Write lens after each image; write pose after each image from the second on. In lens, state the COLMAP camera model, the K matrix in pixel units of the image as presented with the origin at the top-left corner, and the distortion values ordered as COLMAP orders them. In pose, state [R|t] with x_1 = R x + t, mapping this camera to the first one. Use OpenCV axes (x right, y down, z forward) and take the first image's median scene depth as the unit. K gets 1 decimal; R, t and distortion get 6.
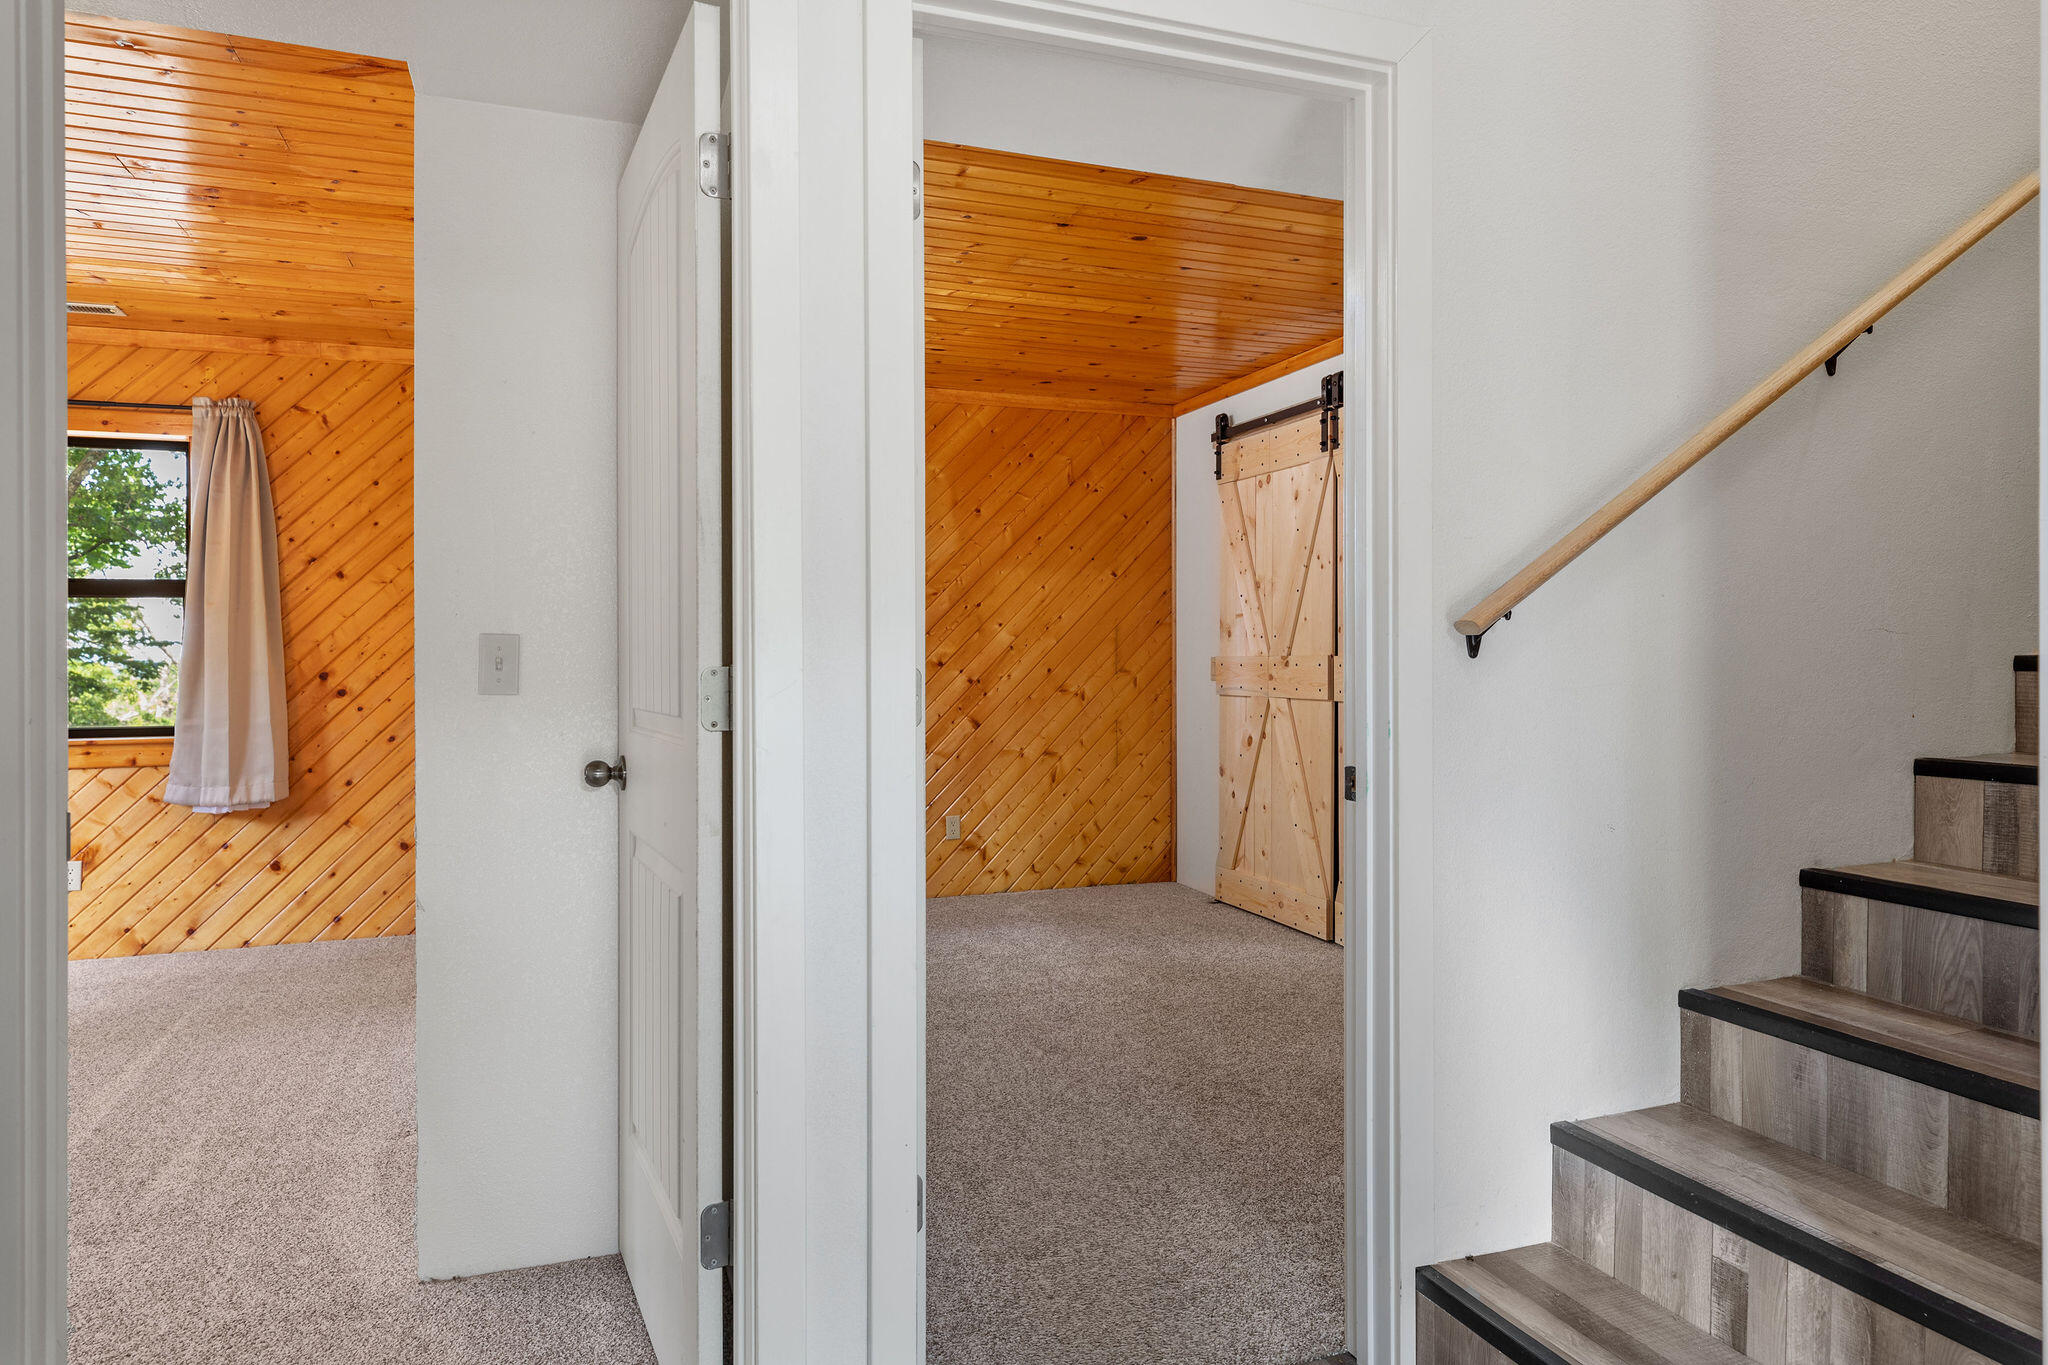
lens RADIAL K [[1309.3, 0, 1022.3], [0, 1309.3, 669.8], [0, 0, 1]] dist [-0.002867, -0.000128]
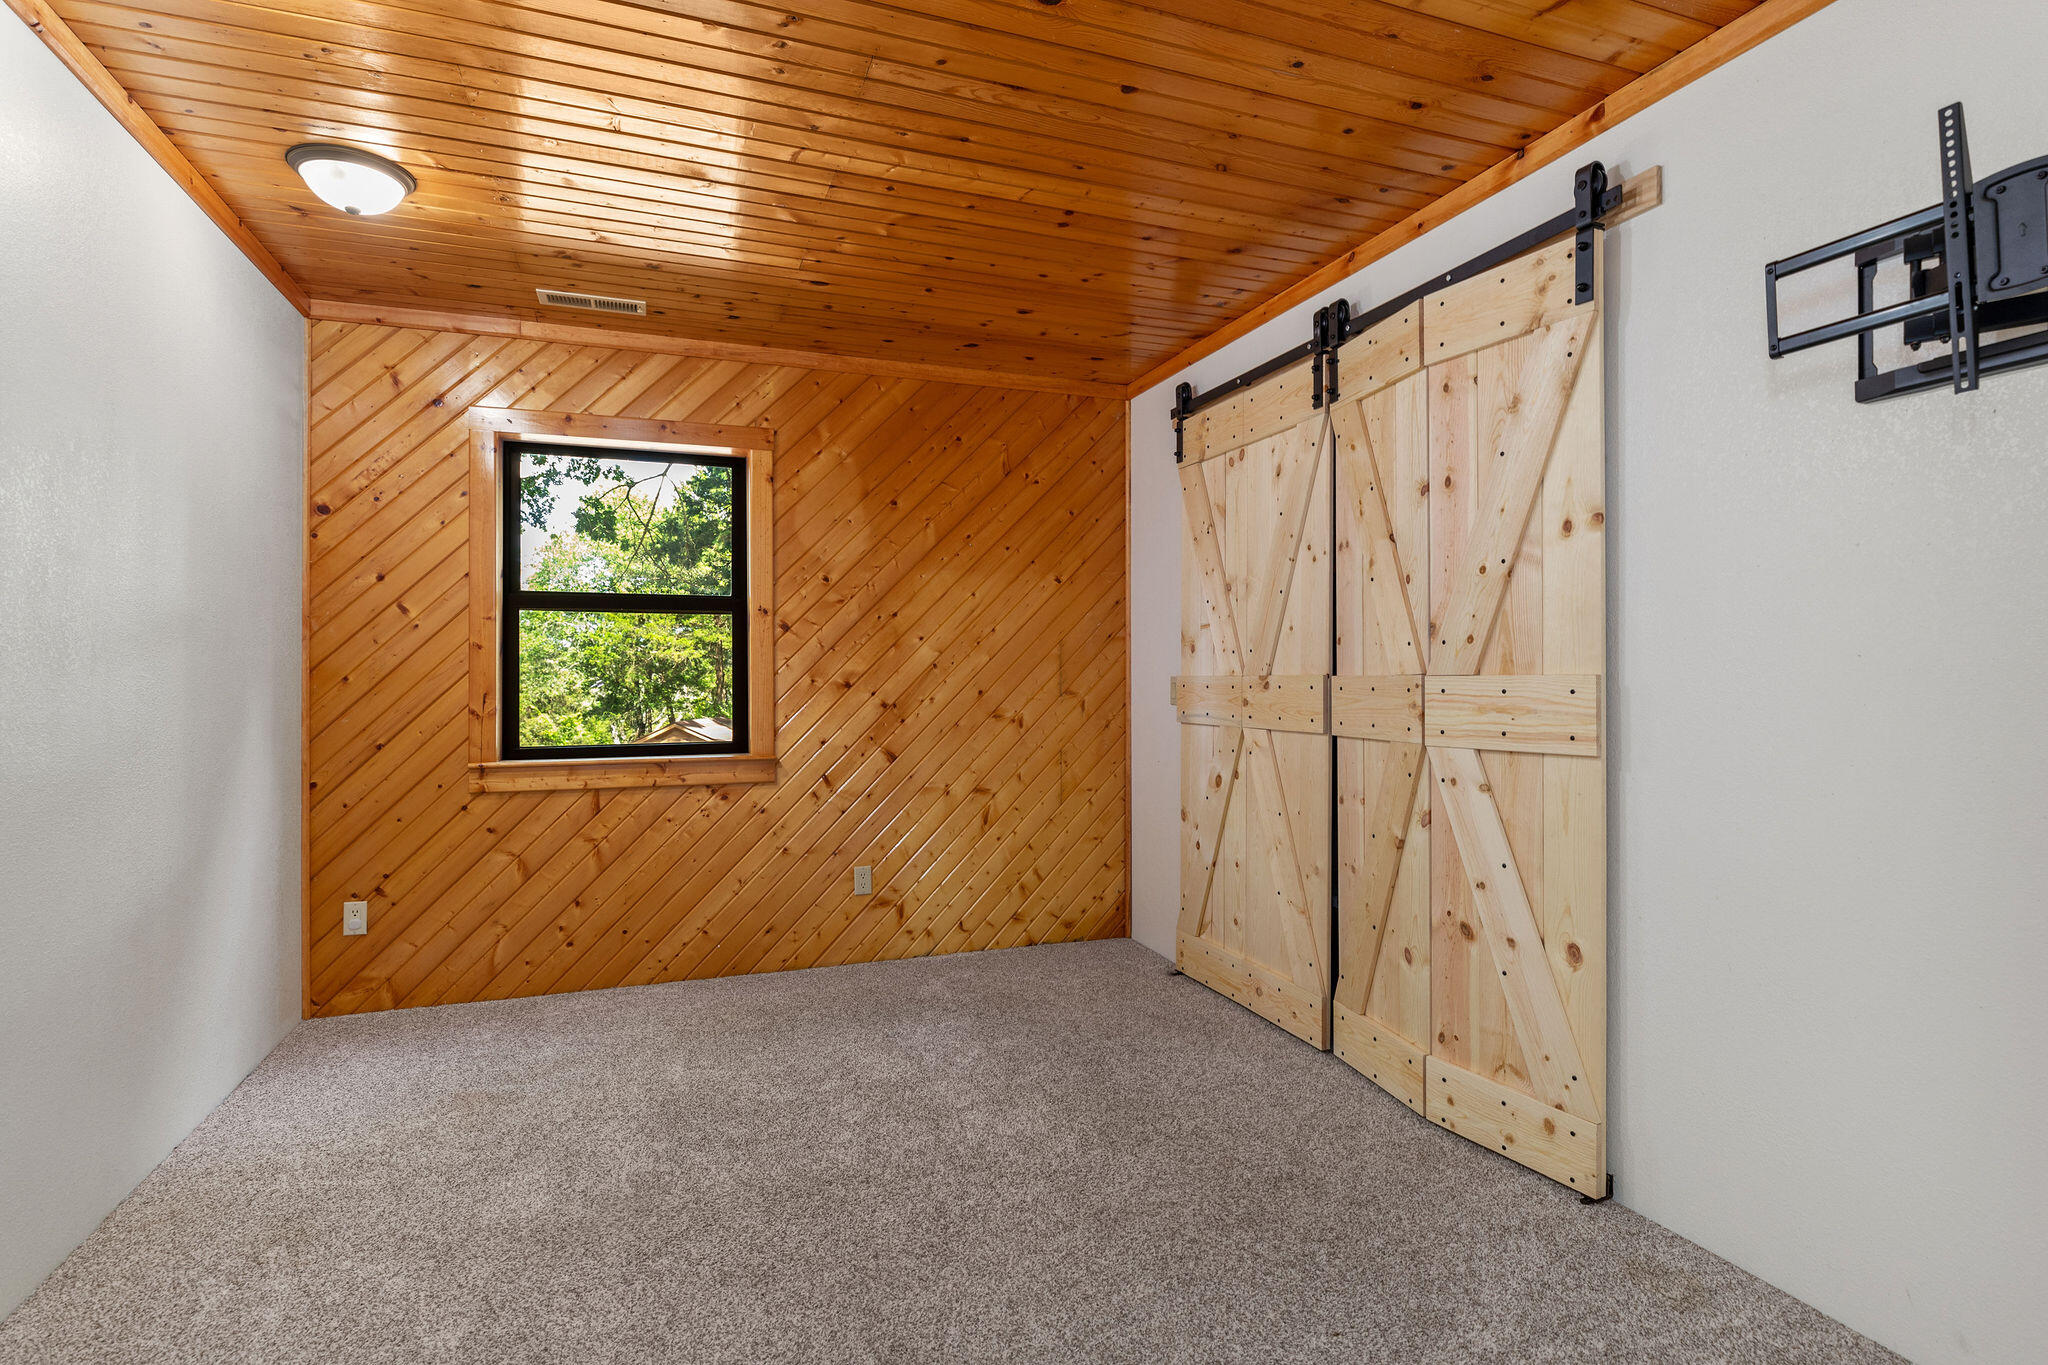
lens RADIAL K [[1038.3, 0, 1025.1], [0, 1038.3, 679.8], [0, 0, 1]] dist [-0.001395, -0.000566]
pose [[1.000000, 0.000053, 0.000009, 0.052627], [-0.000053, 0.999984, -0.005631, -0.004209], [-0.000009, 0.005631, 0.999984, 0.346768]]
